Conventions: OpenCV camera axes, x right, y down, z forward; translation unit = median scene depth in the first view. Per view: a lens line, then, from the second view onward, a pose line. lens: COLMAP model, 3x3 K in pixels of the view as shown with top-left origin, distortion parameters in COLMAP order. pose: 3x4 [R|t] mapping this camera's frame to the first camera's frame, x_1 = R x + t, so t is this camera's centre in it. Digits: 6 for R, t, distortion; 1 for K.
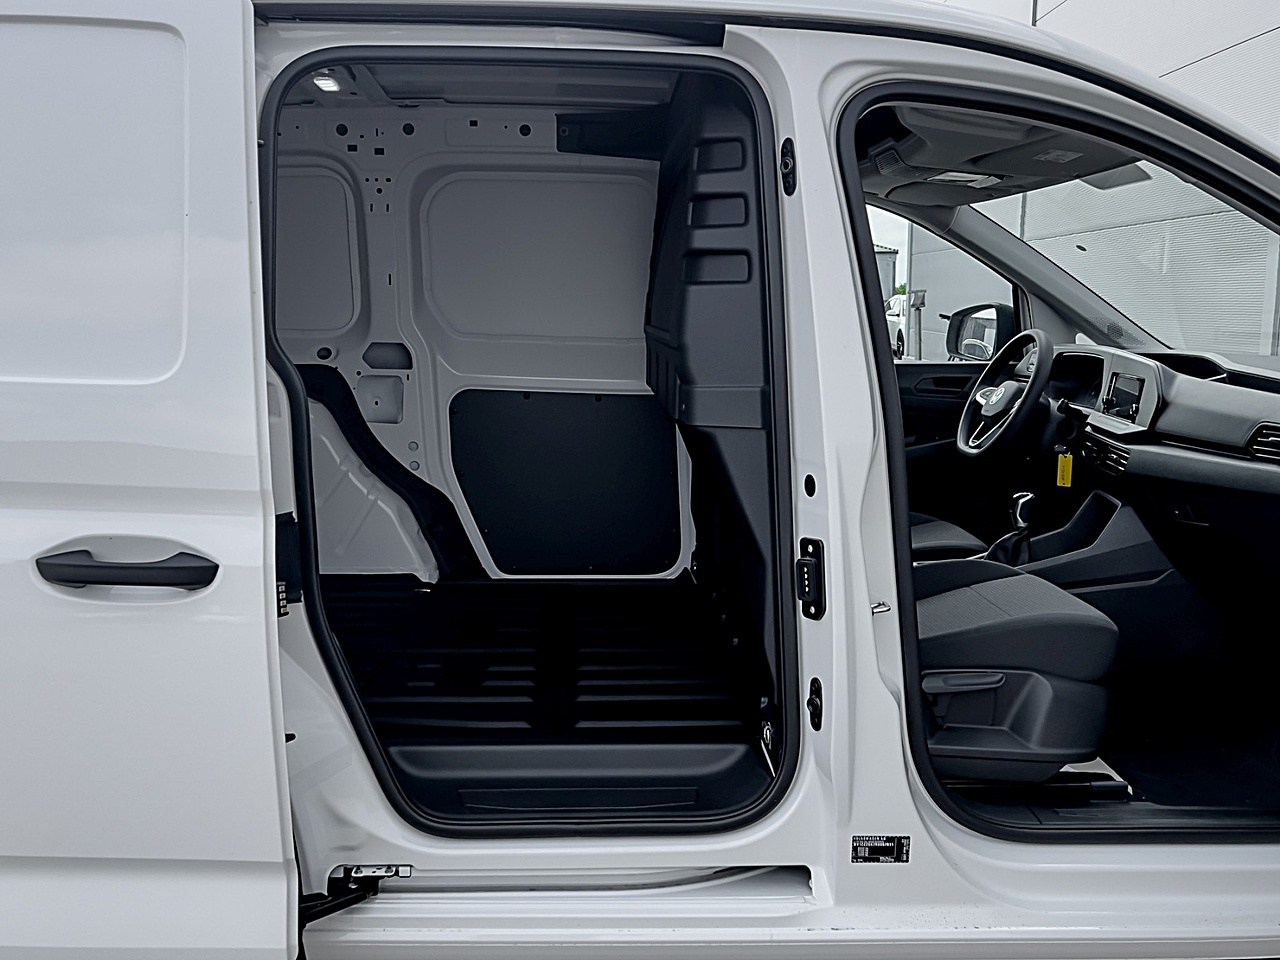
lens RADIAL K [[1192.1, 0, 649.6], [0, 1192.1, 475.8], [0, 0, 1]] dist [-0.004950, 0.015807]
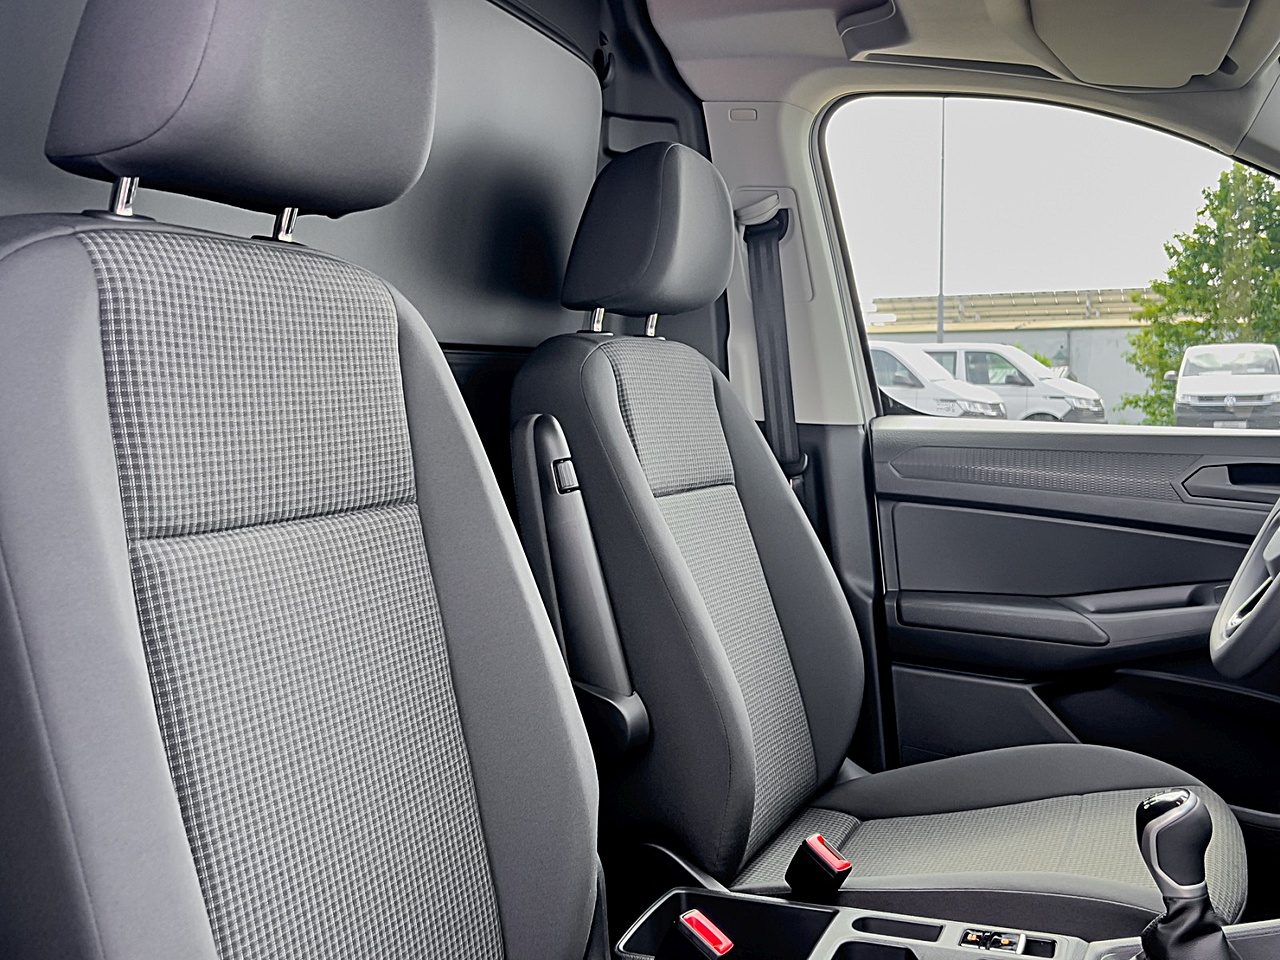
lens RADIAL K [[1209.8, 0, 644.7], [0, 1209.8, 464.7], [0, 0, 1]] dist [-0.007761, 0.011761]
pose [[0.889305, 0.030294, -0.456310, 0.324309], [-0.065650, 0.995925, -0.061828, -0.046234], [0.452578, 0.084940, 0.887670, 0.612938]]
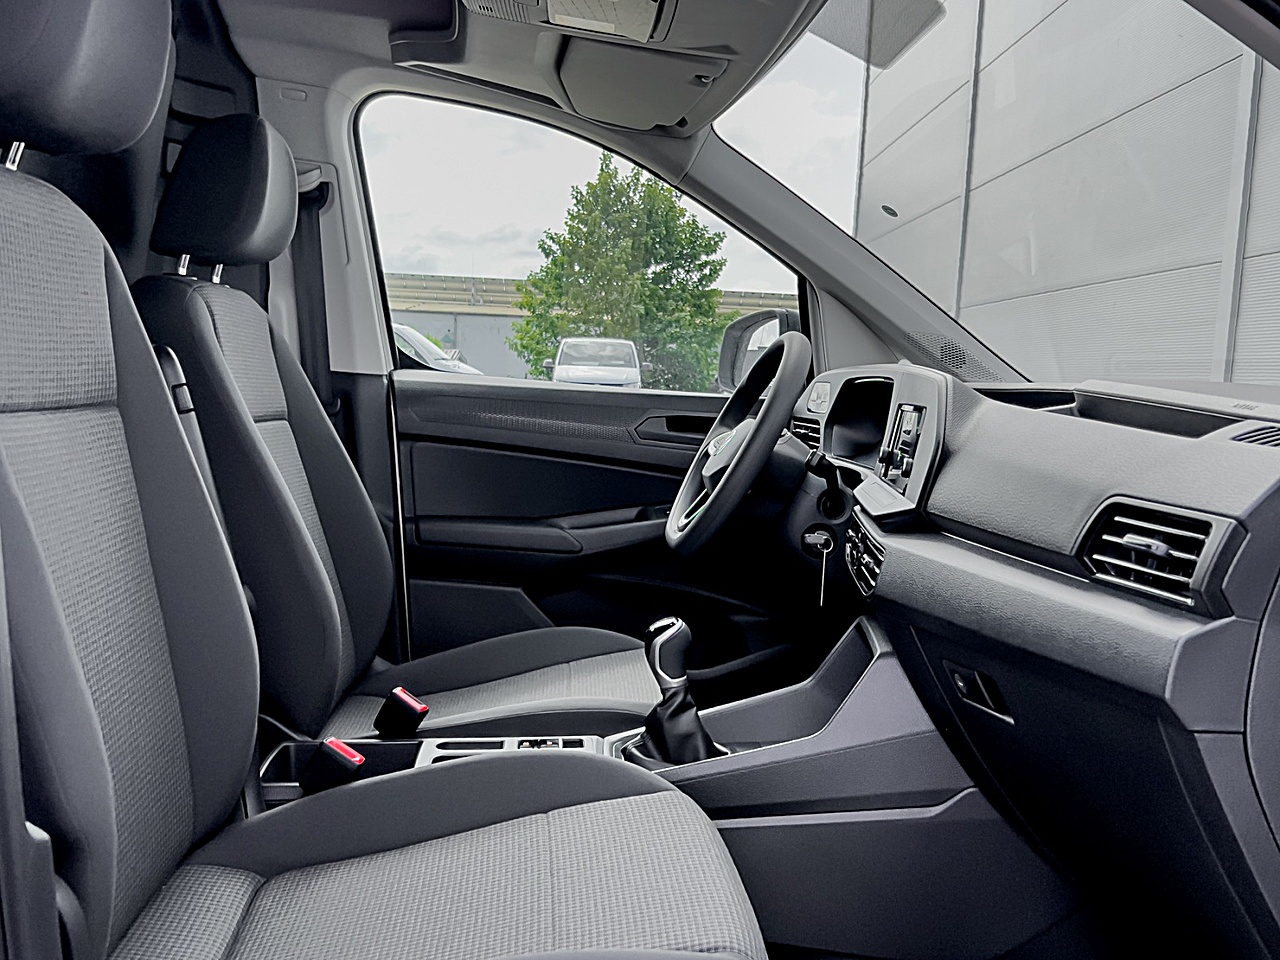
lens RADIAL K [[1192.1, 0, 649.6], [0, 1192.1, 475.8], [0, 0, 1]] dist [-0.004950, 0.015807]
pose [[0.998224, 0.054209, 0.024691, 0.282302], [-0.052612, 0.996732, -0.061296, -0.015315], [-0.027933, 0.059888, 0.997814, 0.491623]]
